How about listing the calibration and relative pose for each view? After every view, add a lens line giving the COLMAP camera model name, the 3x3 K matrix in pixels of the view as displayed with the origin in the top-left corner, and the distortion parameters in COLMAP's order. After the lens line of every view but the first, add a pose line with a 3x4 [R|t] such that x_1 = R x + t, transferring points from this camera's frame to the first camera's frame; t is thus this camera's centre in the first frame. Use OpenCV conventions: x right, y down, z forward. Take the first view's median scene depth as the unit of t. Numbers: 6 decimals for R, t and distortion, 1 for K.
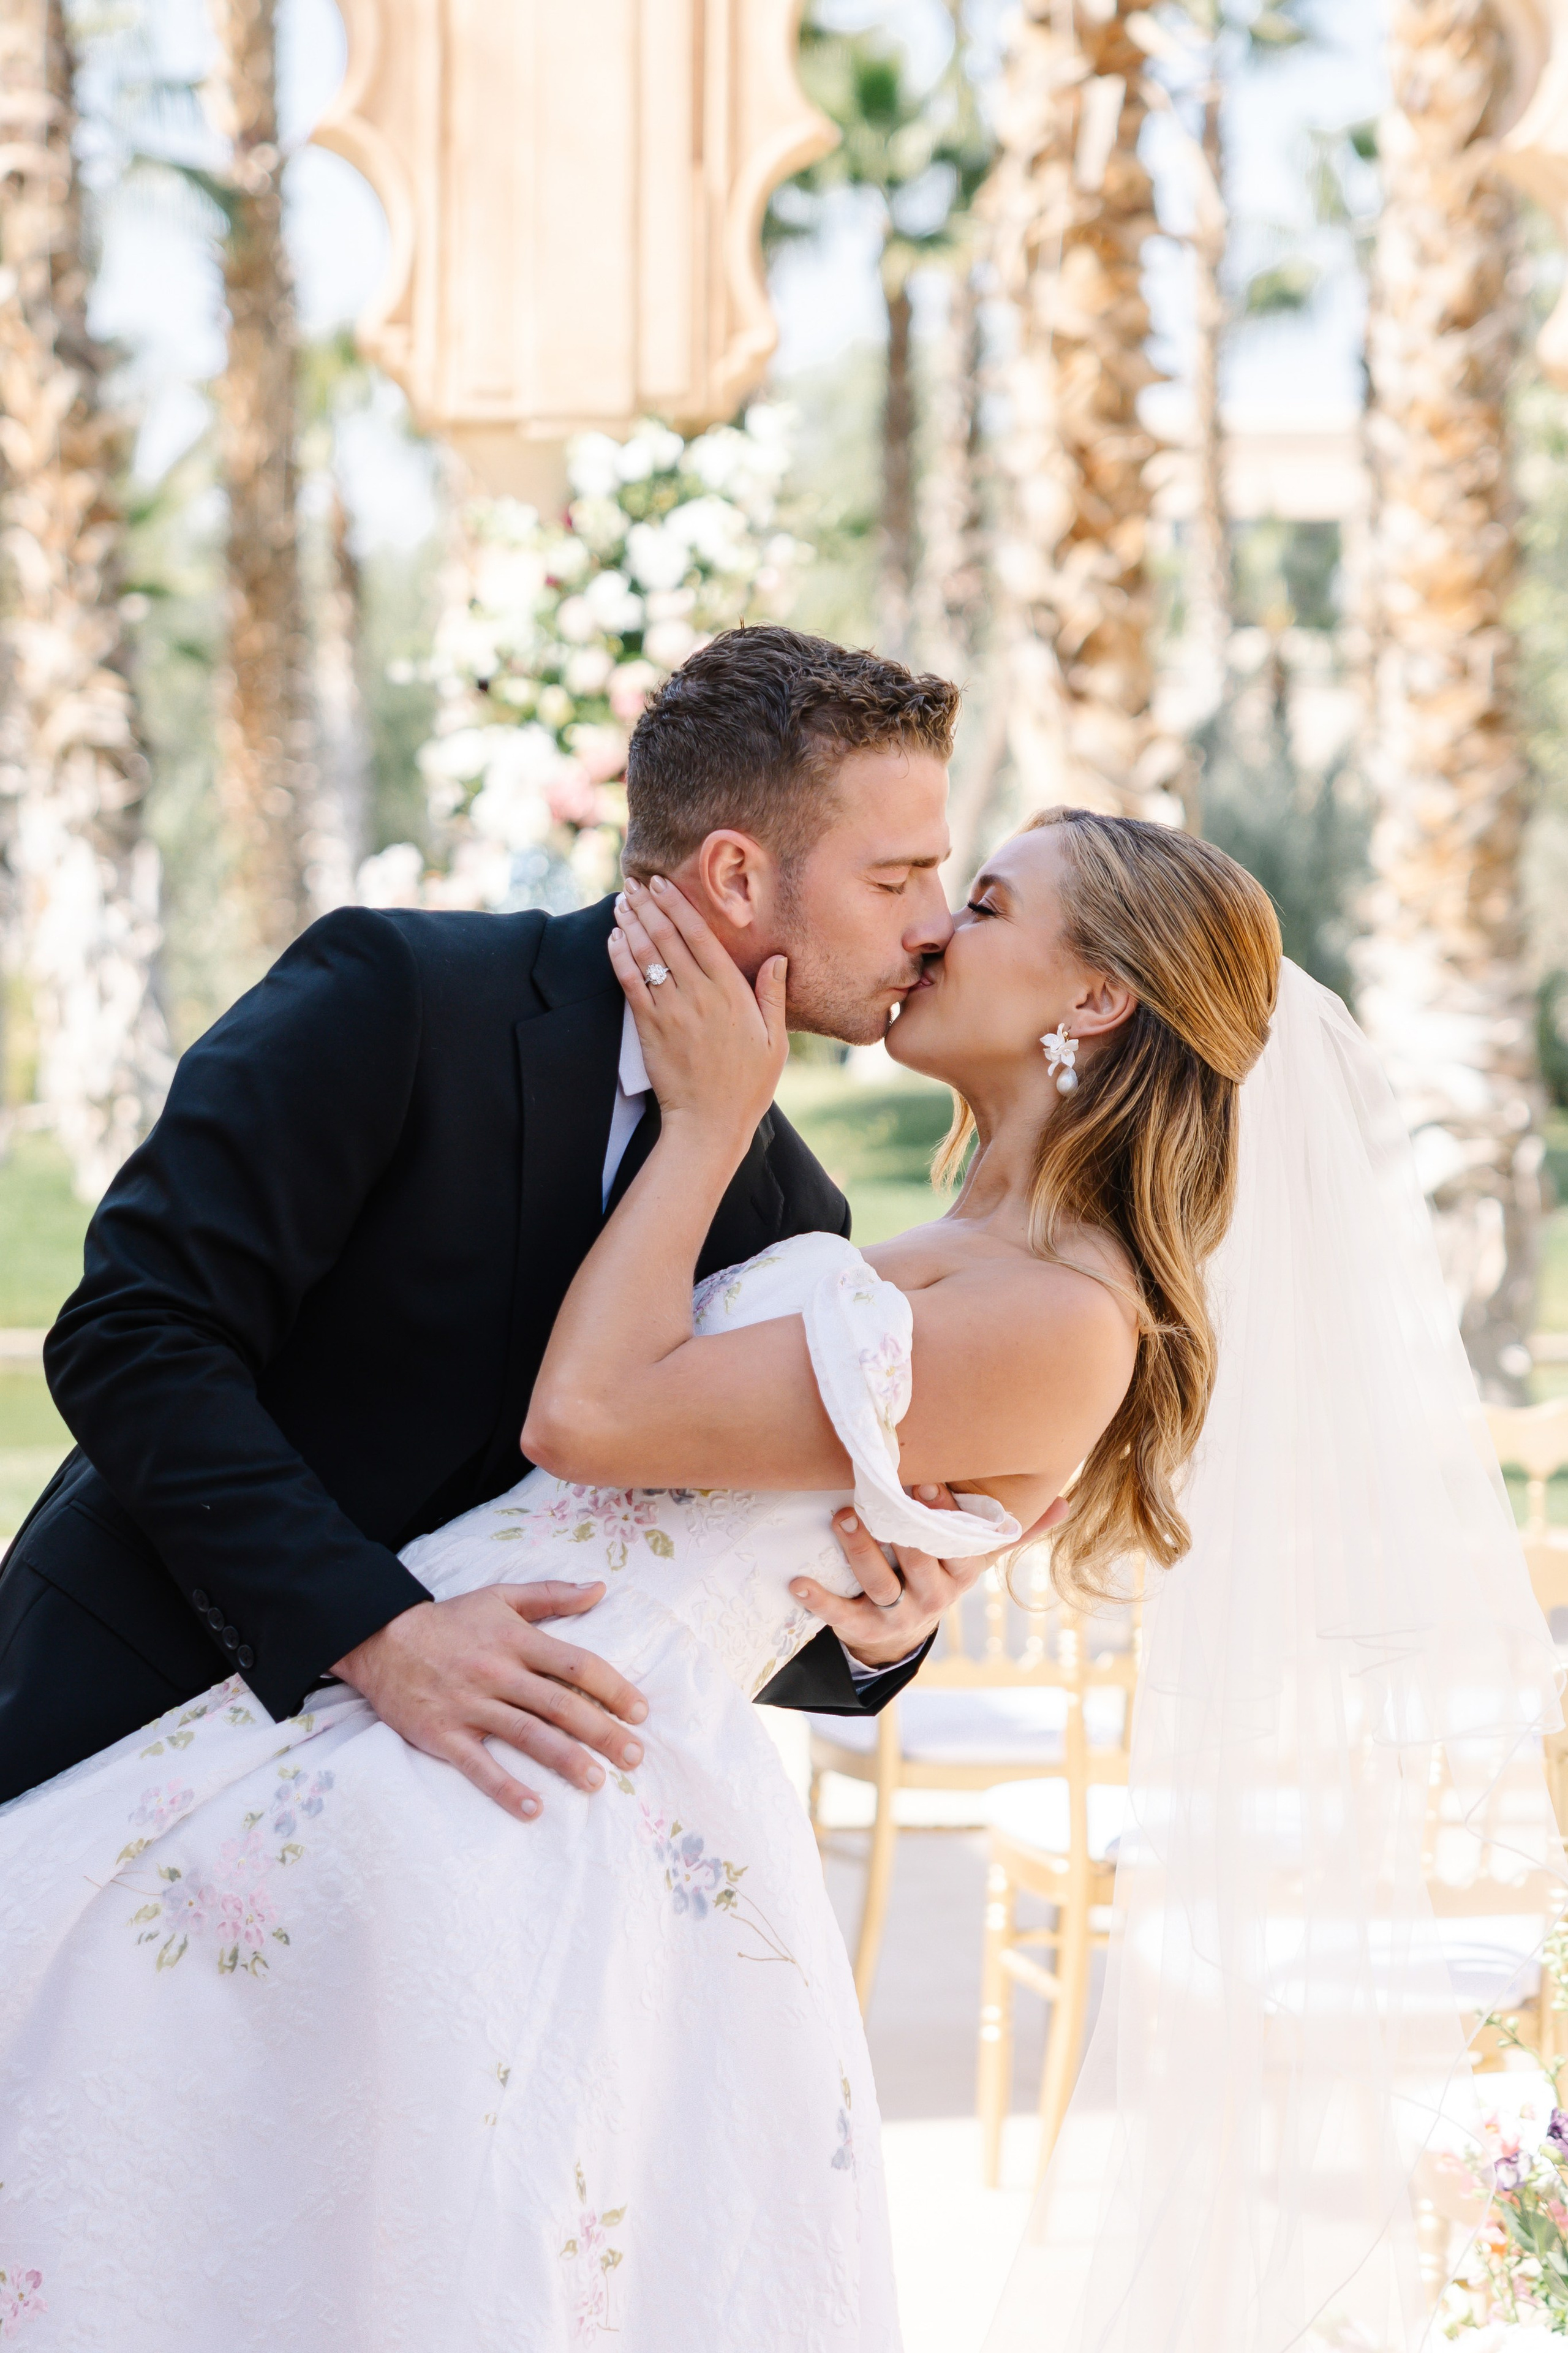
lens RADIAL K [[7643.5, 0, 784.0], [0, 7643.5, 1176.5], [0, 0, 1]] dist [-0.000943, -0.604411]
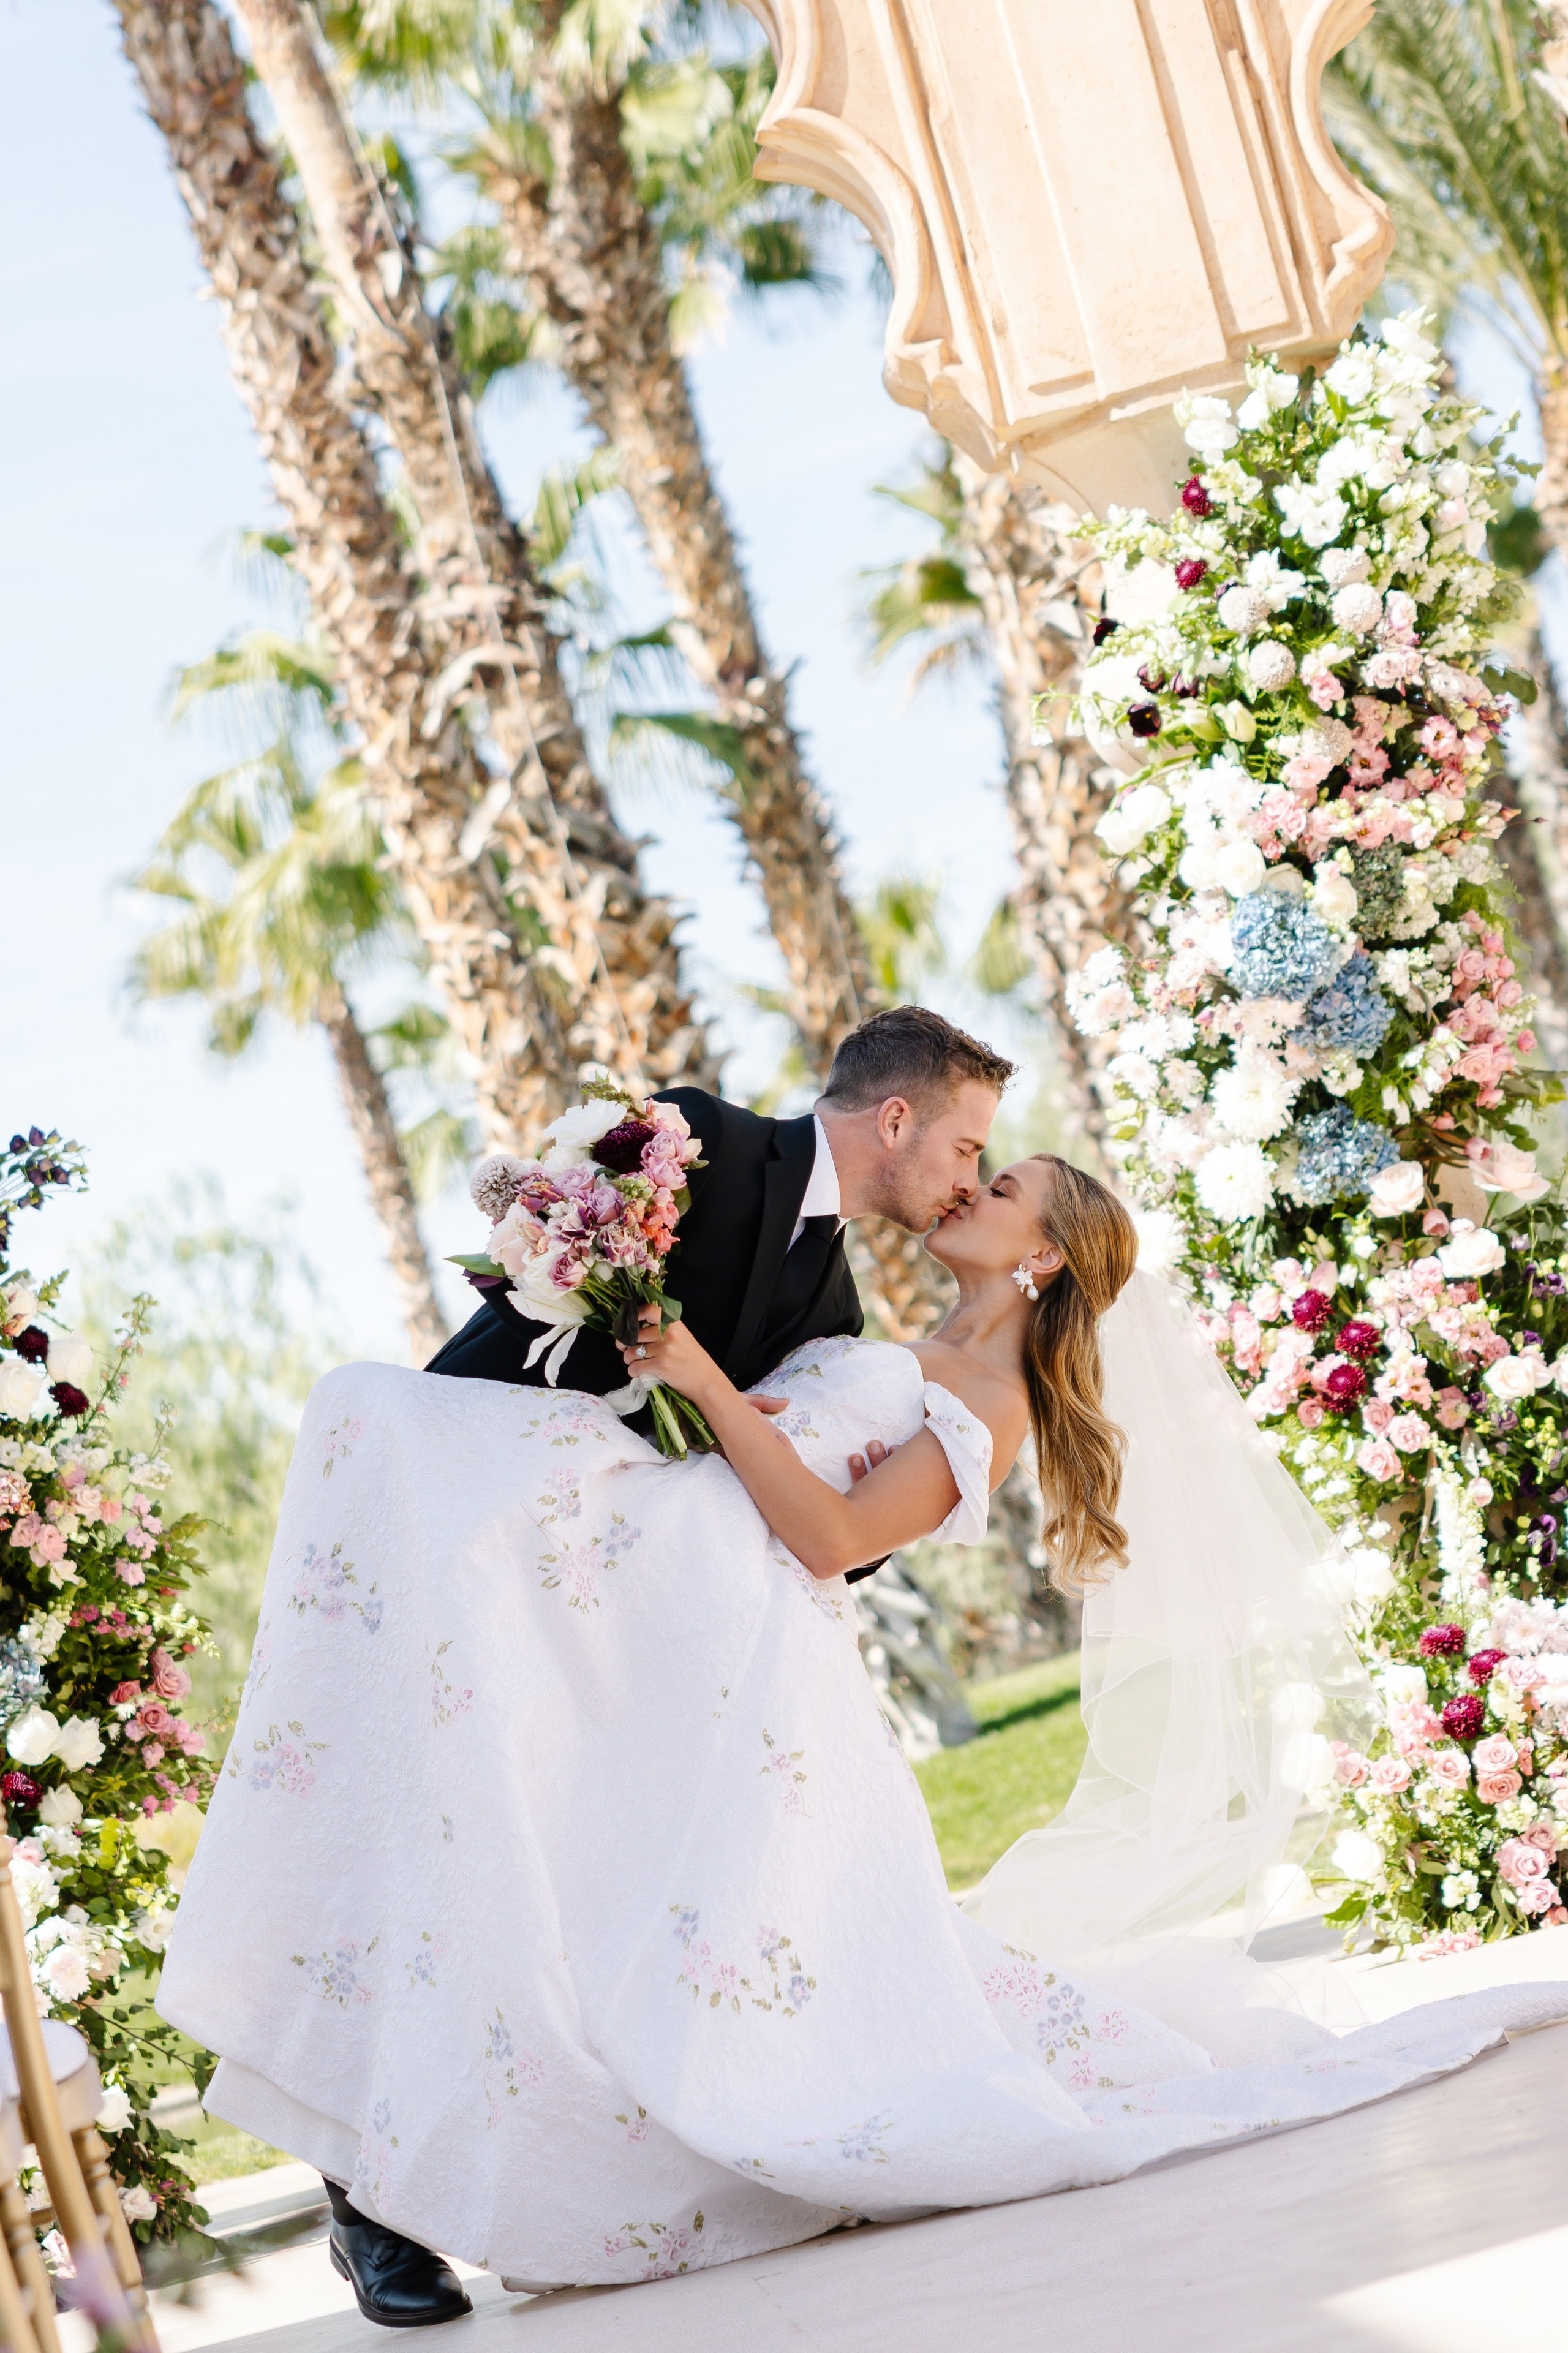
lens RADIAL K [[8083.0, 0, 787.6], [0, 8083.0, 1050.8], [0, 0, 1]] dist [0.088536, -2.078172]
pose [[0.961366, -0.265838, -0.071455, -0.017478], [0.257410, 0.960150, -0.108869, 0.037839], [0.097549, 0.086270, 0.991485, 0.115828]]
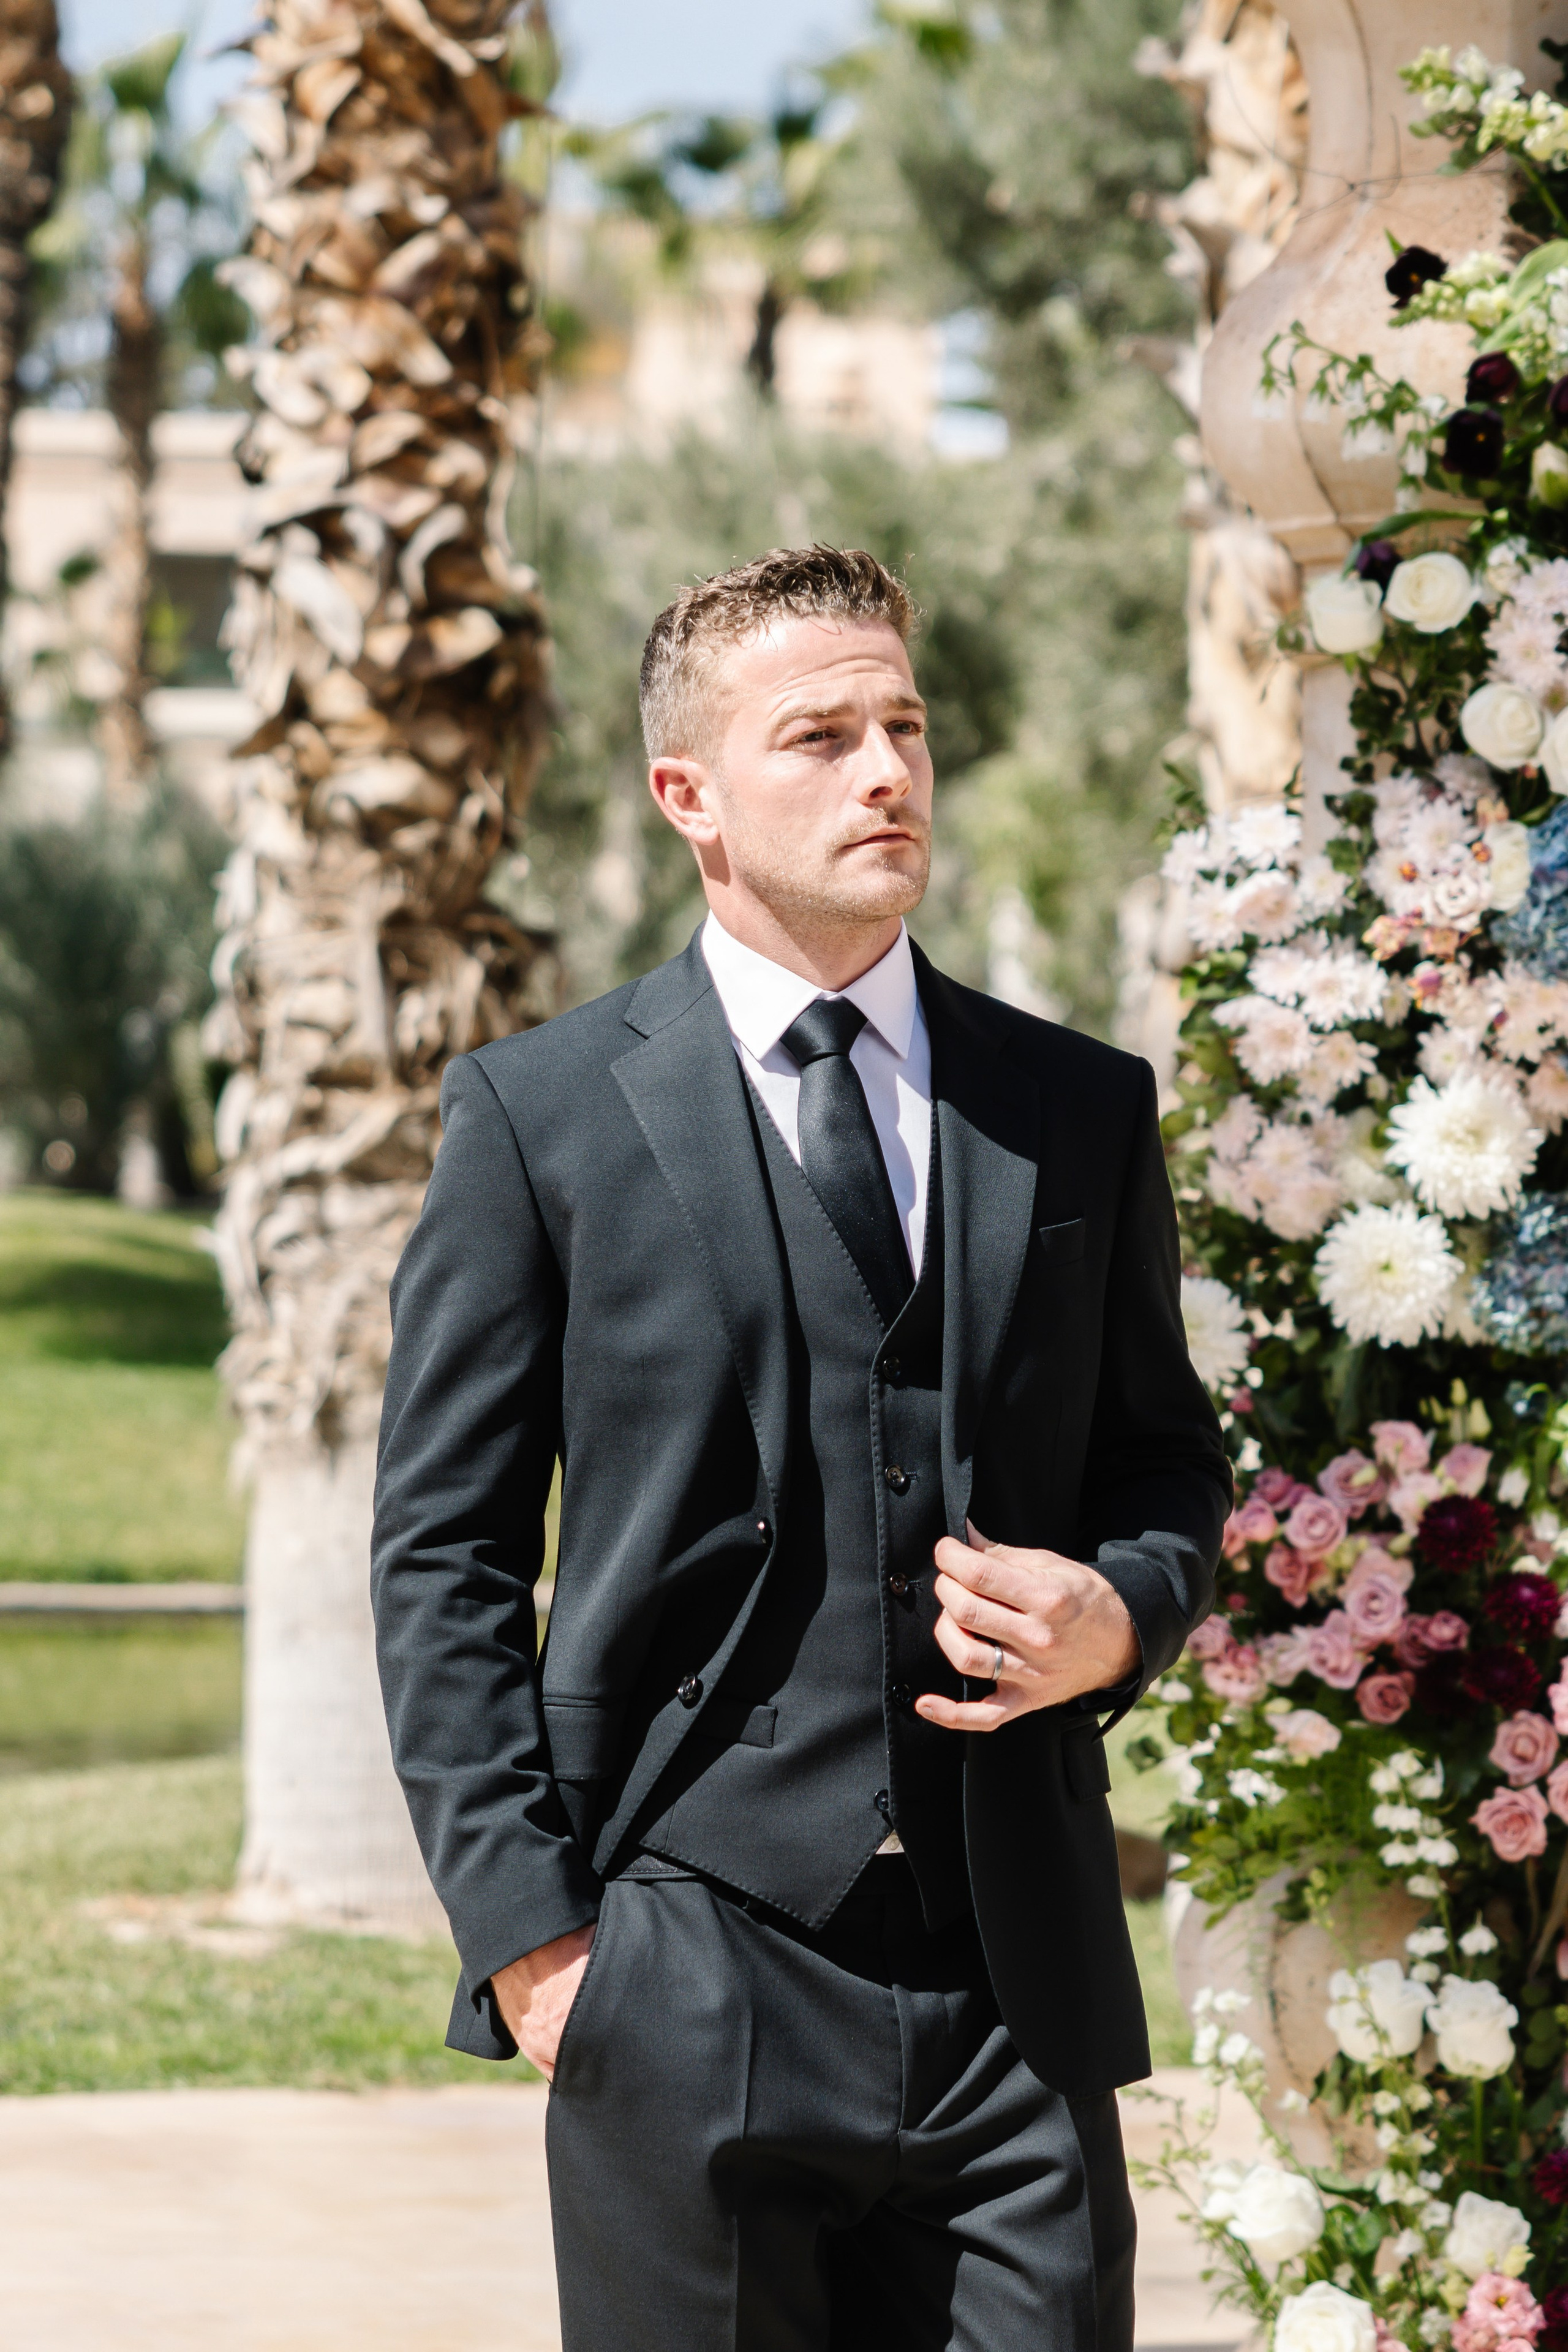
lens RADIAL K [[8080.2, 0, 787.6], [0, 8080.2, 1050.3], [0, 0, 1]] dist [0.088536, -2.078172]
pose [[0.978200, 0.016285, 0.207027, -0.129748], [-0.010428, 0.999515, -0.029349, -0.010472], [-0.207405, 0.026550, 0.977895, 0.399494]]
